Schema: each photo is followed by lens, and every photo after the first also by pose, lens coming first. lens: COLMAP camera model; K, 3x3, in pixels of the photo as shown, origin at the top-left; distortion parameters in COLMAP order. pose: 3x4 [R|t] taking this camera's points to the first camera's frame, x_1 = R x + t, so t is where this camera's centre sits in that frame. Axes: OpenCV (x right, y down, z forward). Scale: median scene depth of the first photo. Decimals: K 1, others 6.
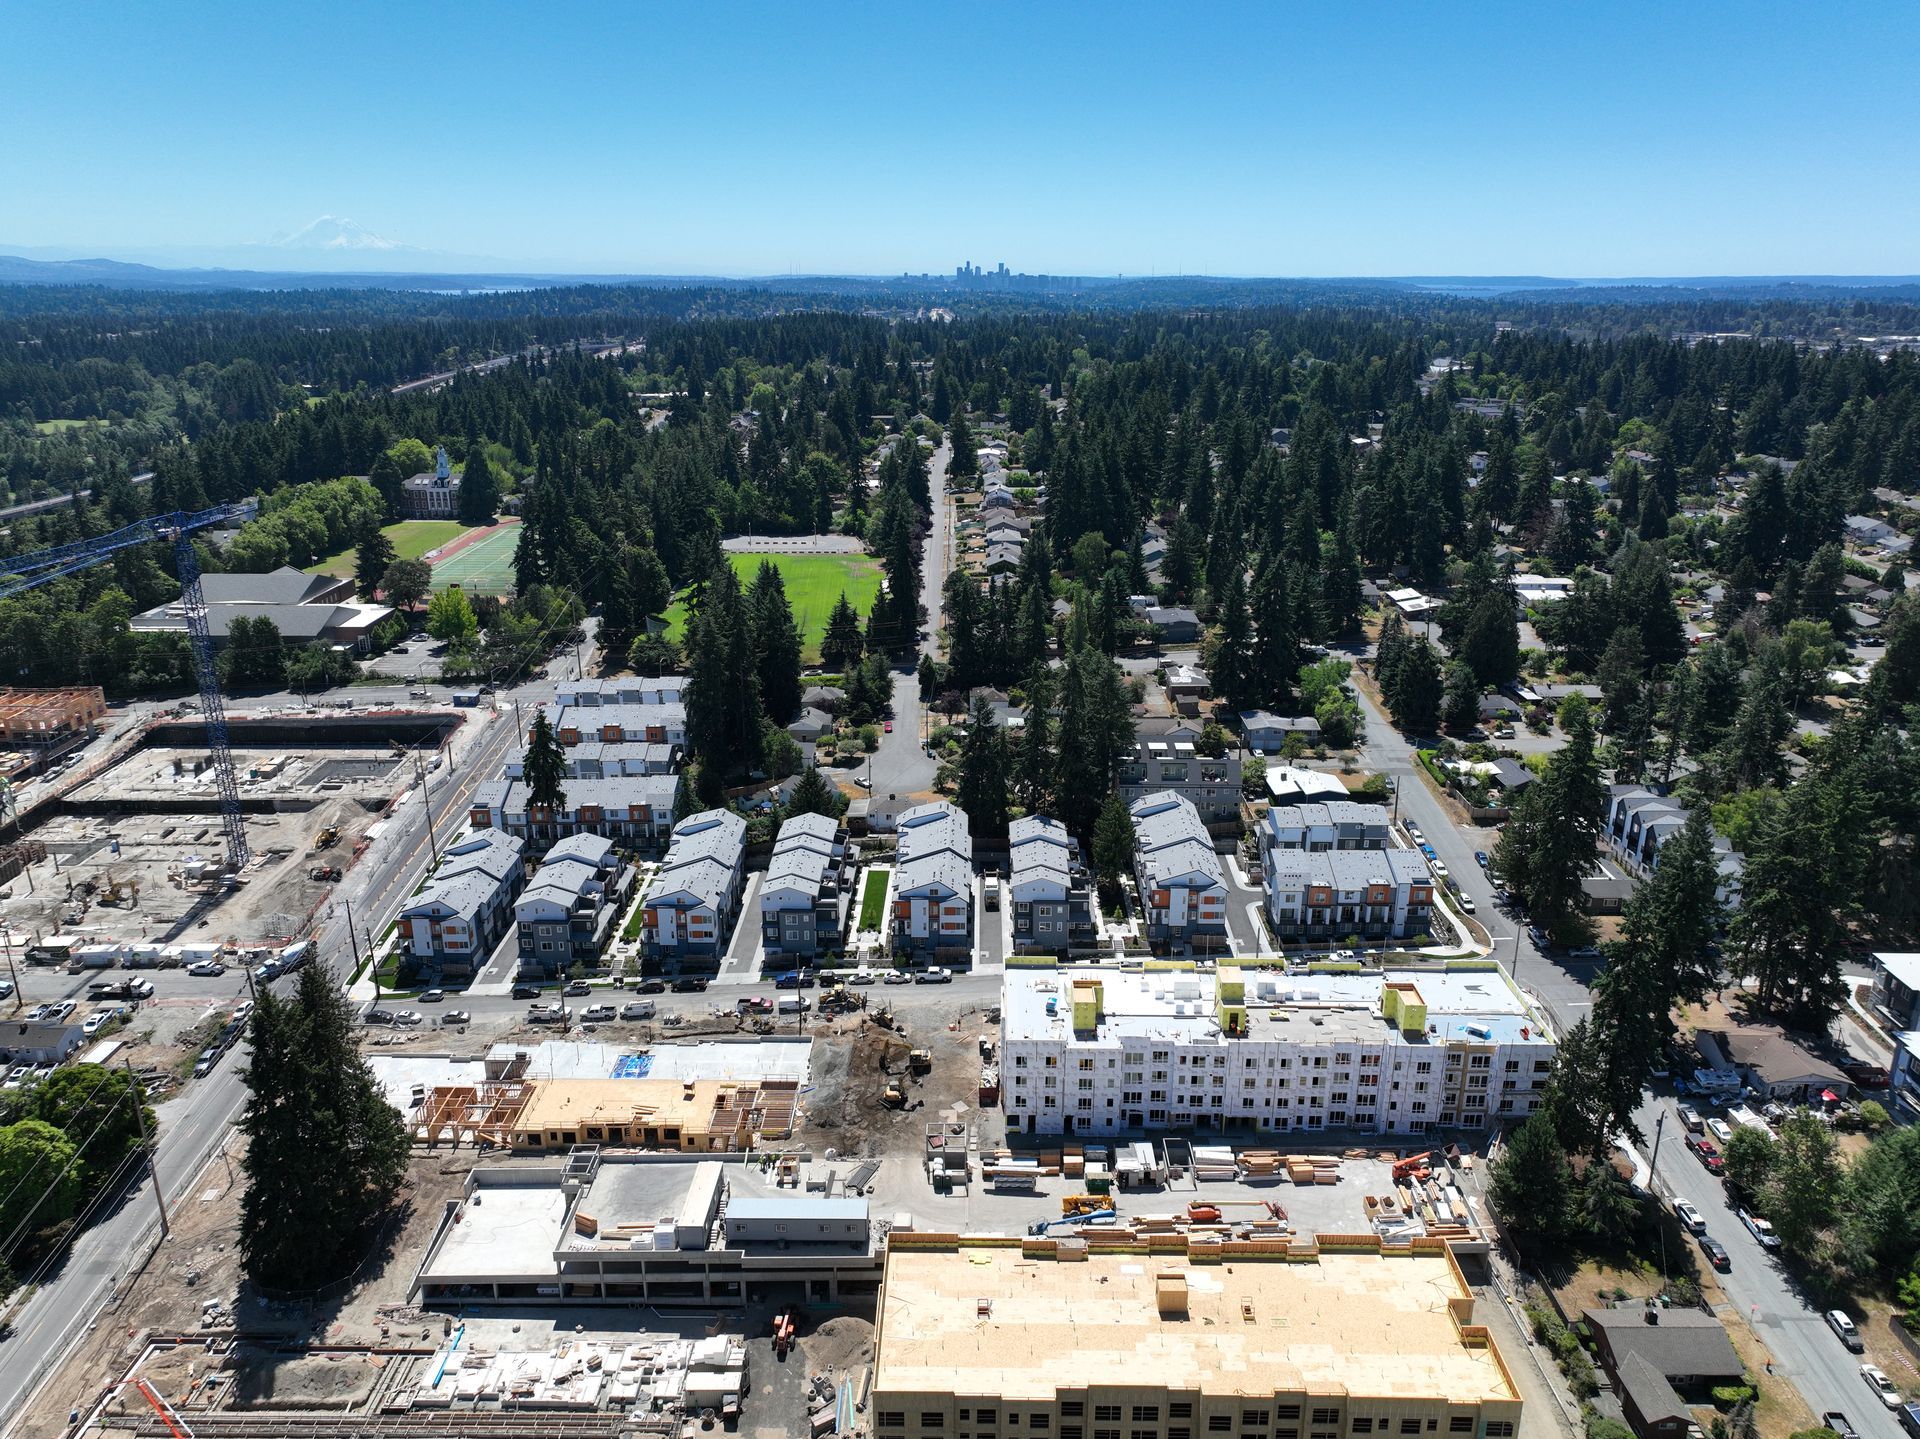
lens RADIAL K [[1347.6, 0, 956.3], [0, 1347.6, 725.8], [0, 0, 1]] dist [-0.001903, 0.022664]
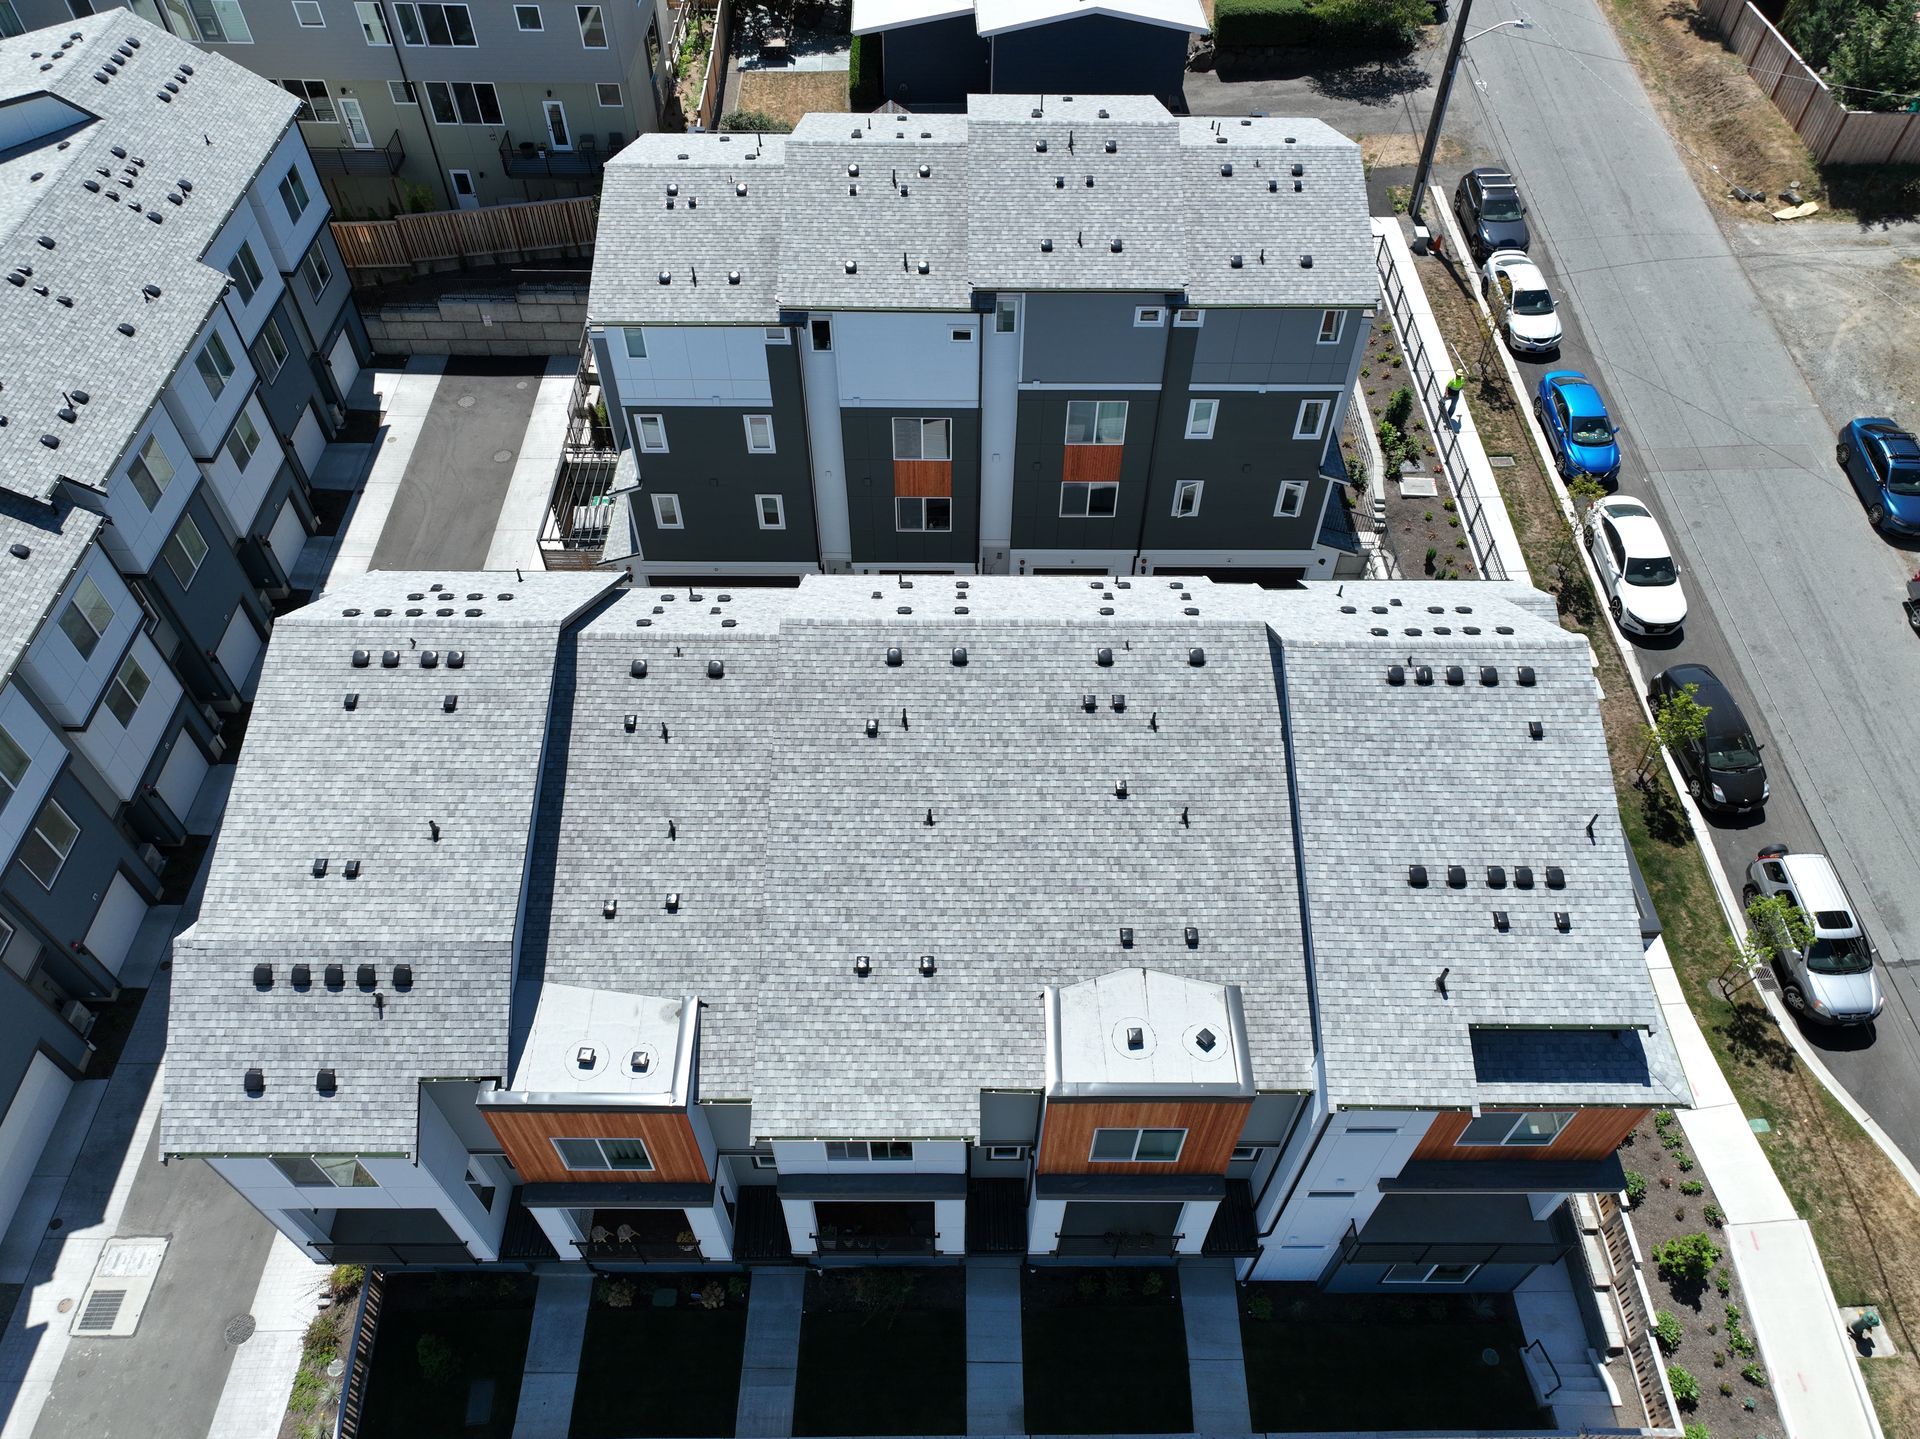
lens RADIAL K [[1347.6, 0, 961.1], [0, 1347.6, 715.7], [0, 0, 1]] dist [-0.001903, 0.022664]
pose [[0.999893, -0.007982, 0.012290, 0.290097], [0.000447, 0.854846, 0.518881, 0.039089], [-0.014648, -0.518820, 0.854758, 0.899943]]
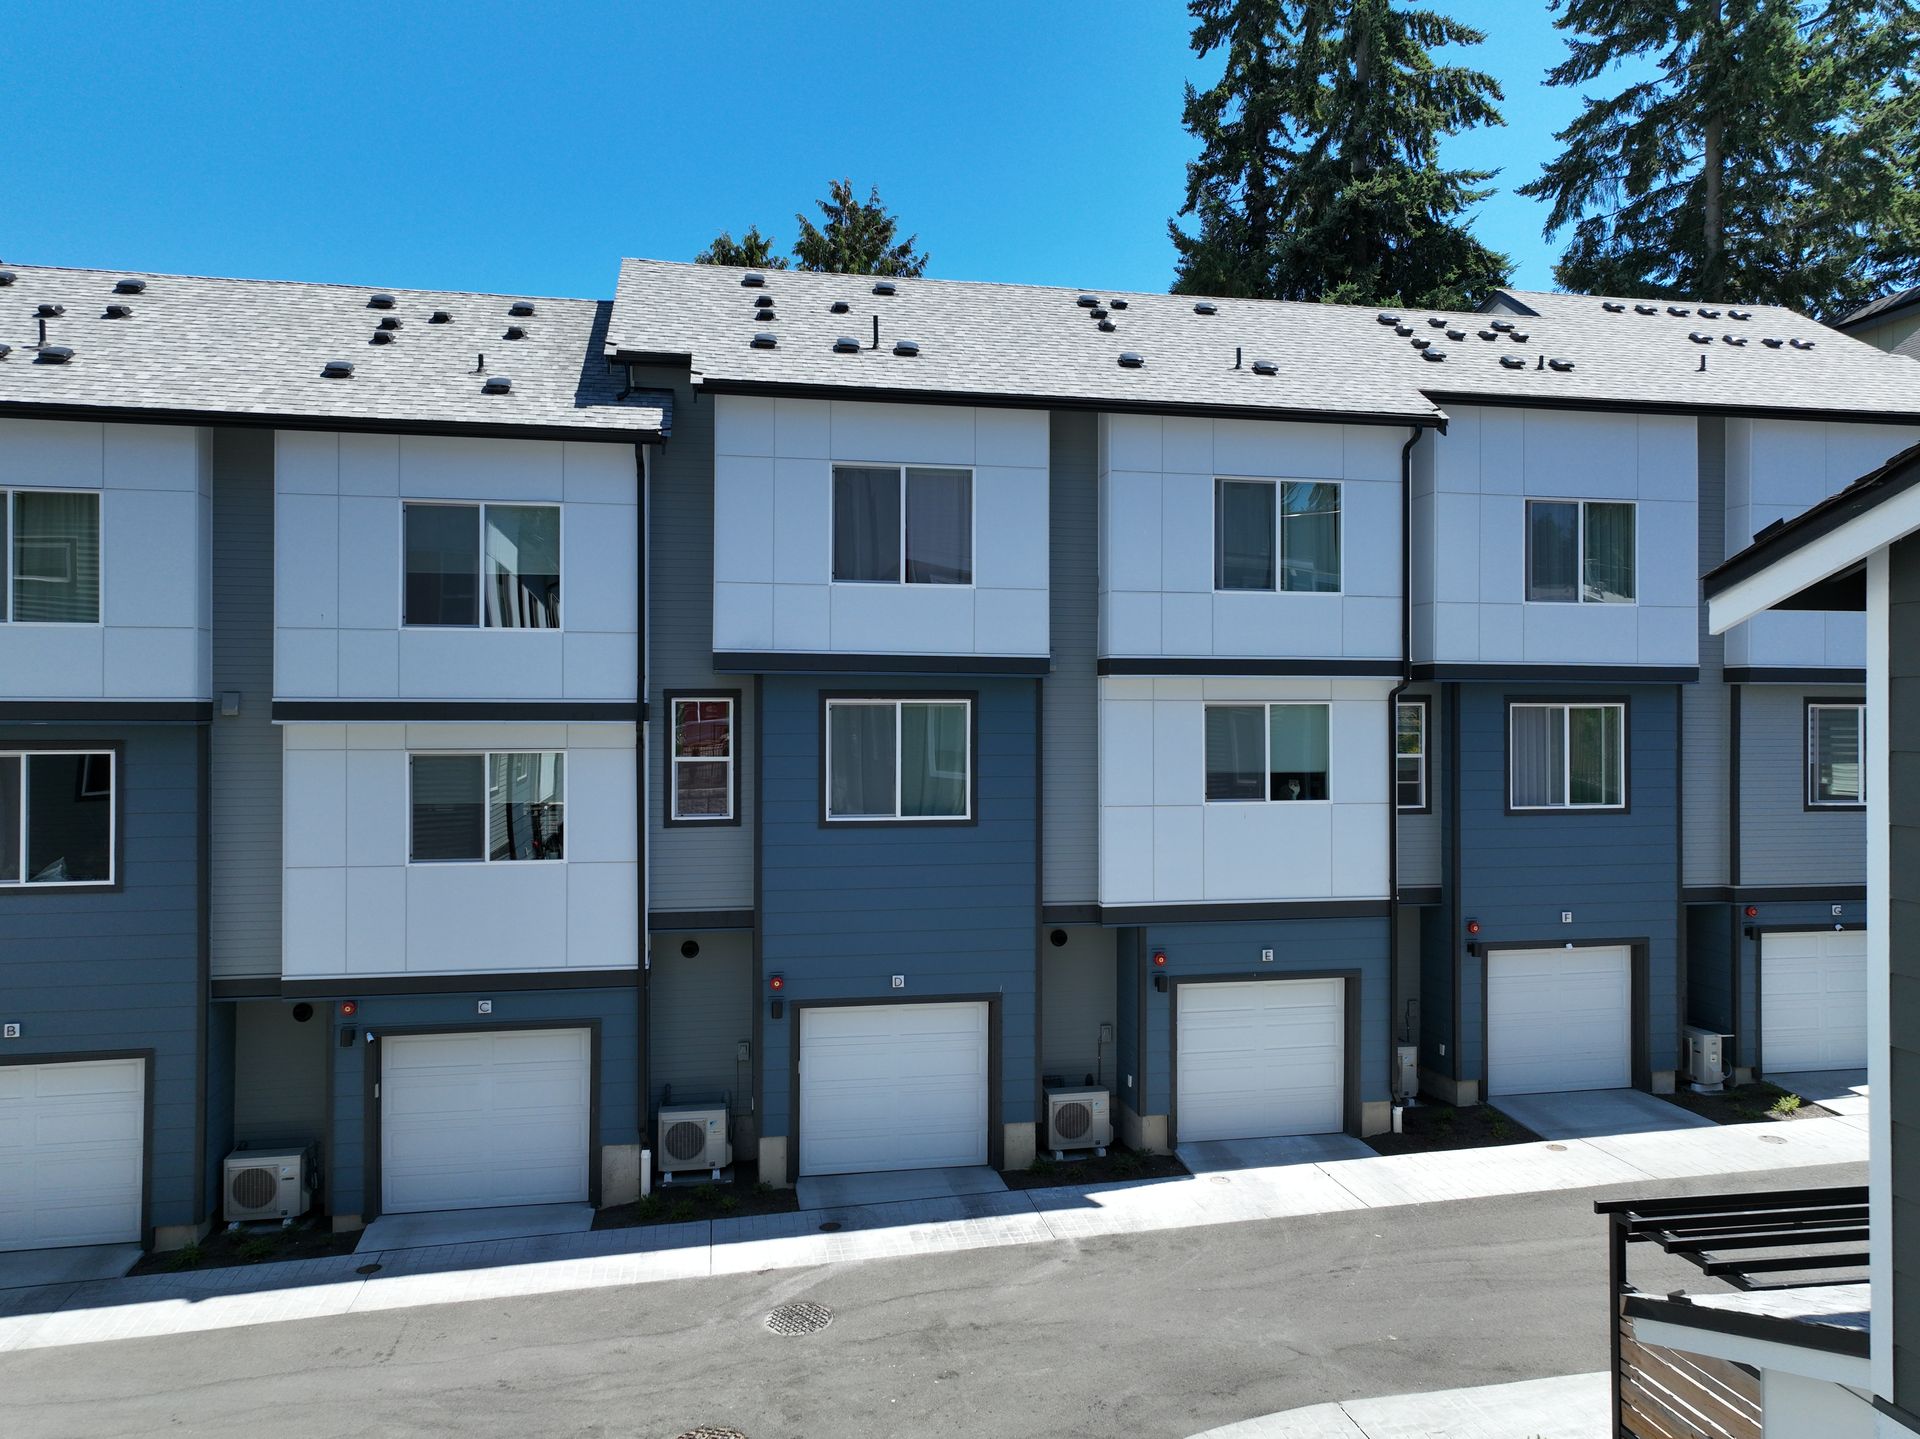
lens RADIAL K [[1347.6, 0, 961.3], [0, 1347.6, 713.3], [0, 0, 1]] dist [-0.001903, 0.022664]
pose [[0.195409, -0.007376, -0.980694, 0.267347], [-0.320857, 0.944460, -0.071036, 0.110371], [0.926750, 0.328543, 0.182189, 1.044821]]
